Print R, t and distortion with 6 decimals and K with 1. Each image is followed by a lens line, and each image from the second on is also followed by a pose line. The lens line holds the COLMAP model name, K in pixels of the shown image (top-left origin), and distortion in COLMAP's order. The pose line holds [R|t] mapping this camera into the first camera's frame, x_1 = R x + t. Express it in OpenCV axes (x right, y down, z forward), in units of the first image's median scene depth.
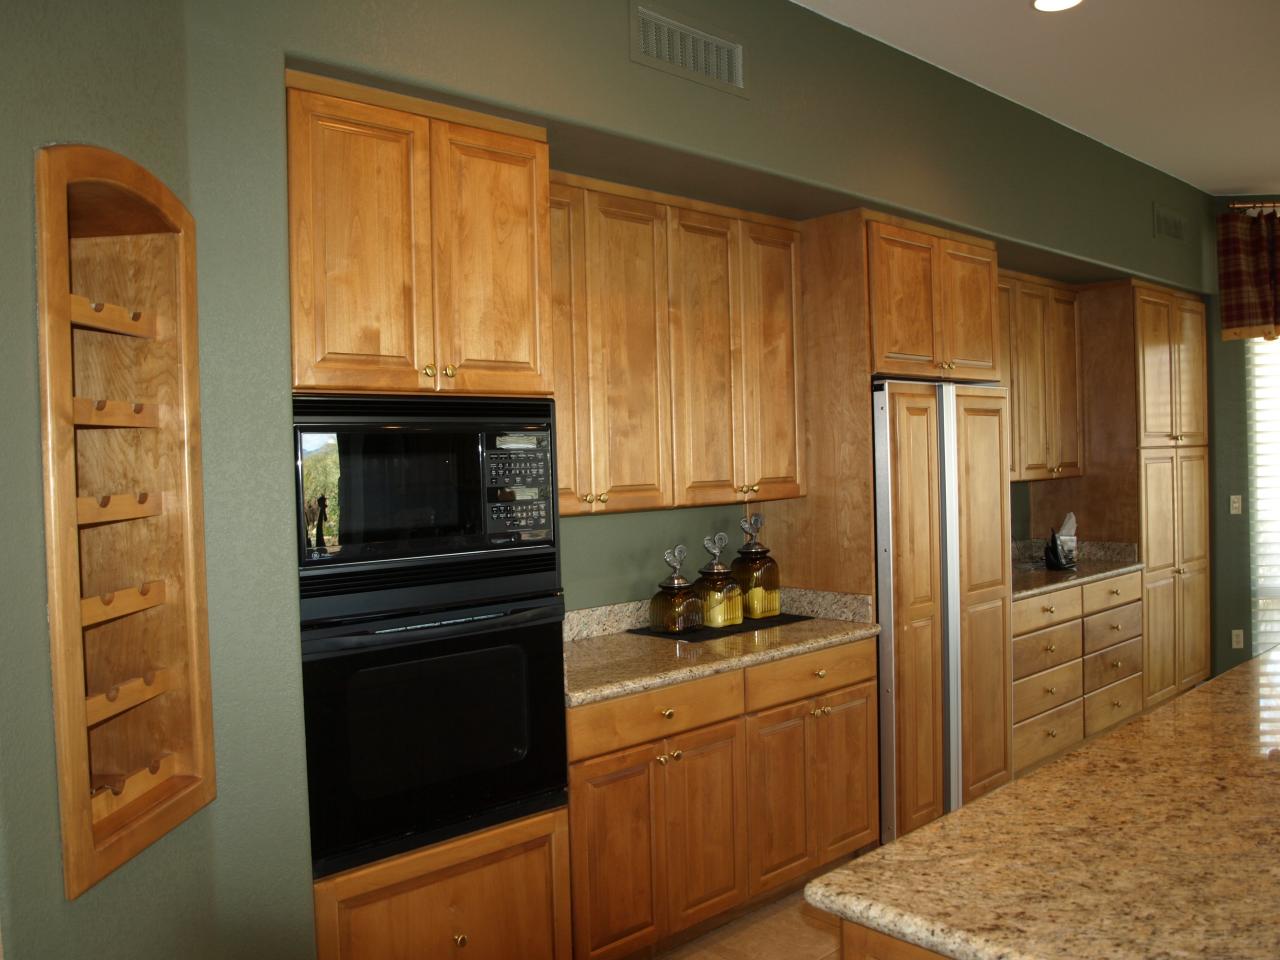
lens RADIAL K [[1006.4, 0, 640.0], [0, 1006.4, 480.0], [0, 0, 1]] dist [-0.106040, 0.061082]
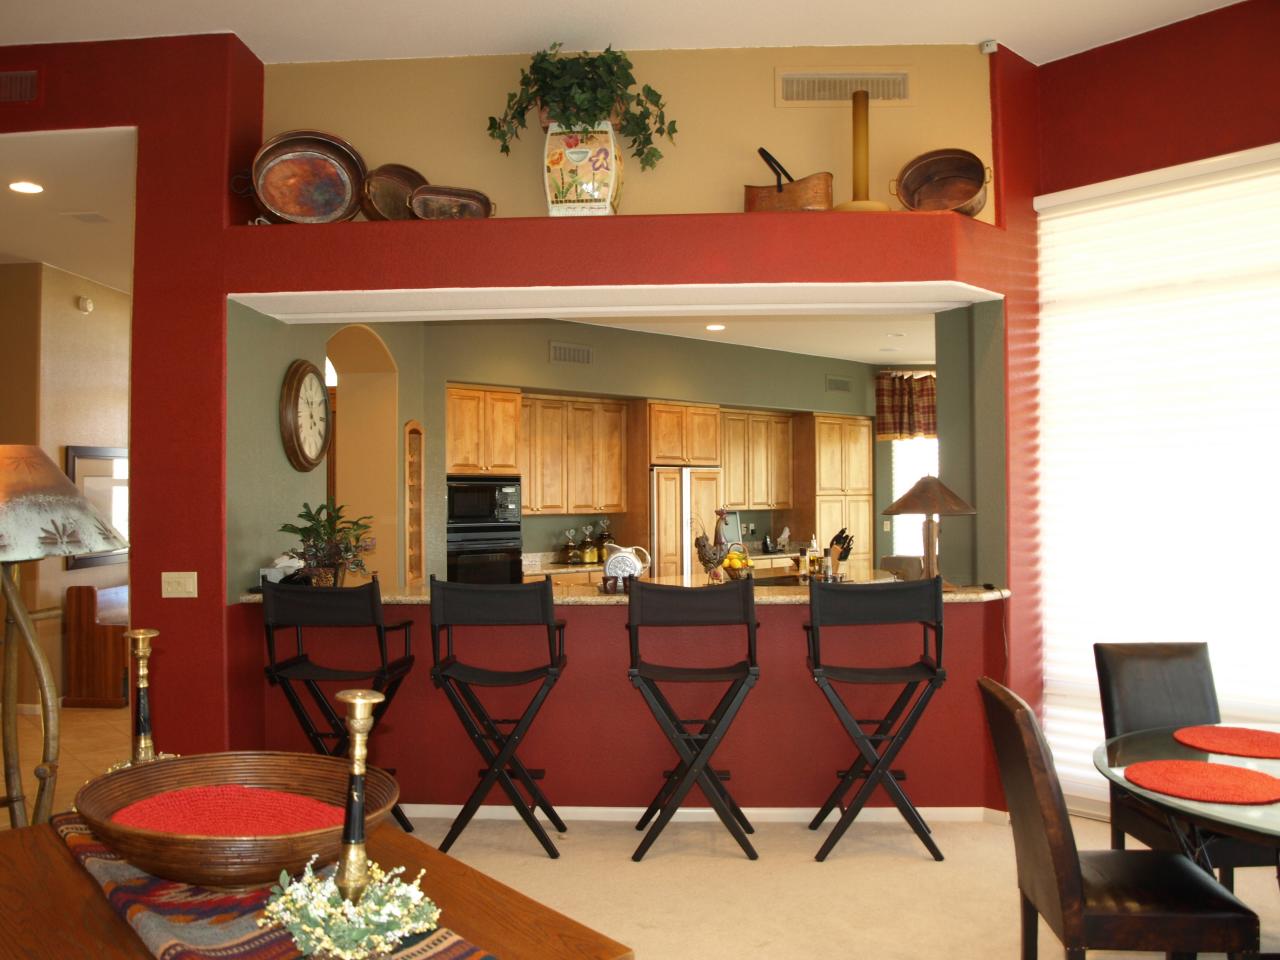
lens RADIAL K [[1006.4, 0, 640.0], [0, 1006.4, 480.0], [0, 0, 1]] dist [-0.106040, 0.061082]
pose [[0.999787, 0.020299, -0.003733, 0.215968], [-0.020425, 0.999077, -0.037787, 0.030664], [0.002962, 0.037855, 0.999279, -1.546351]]
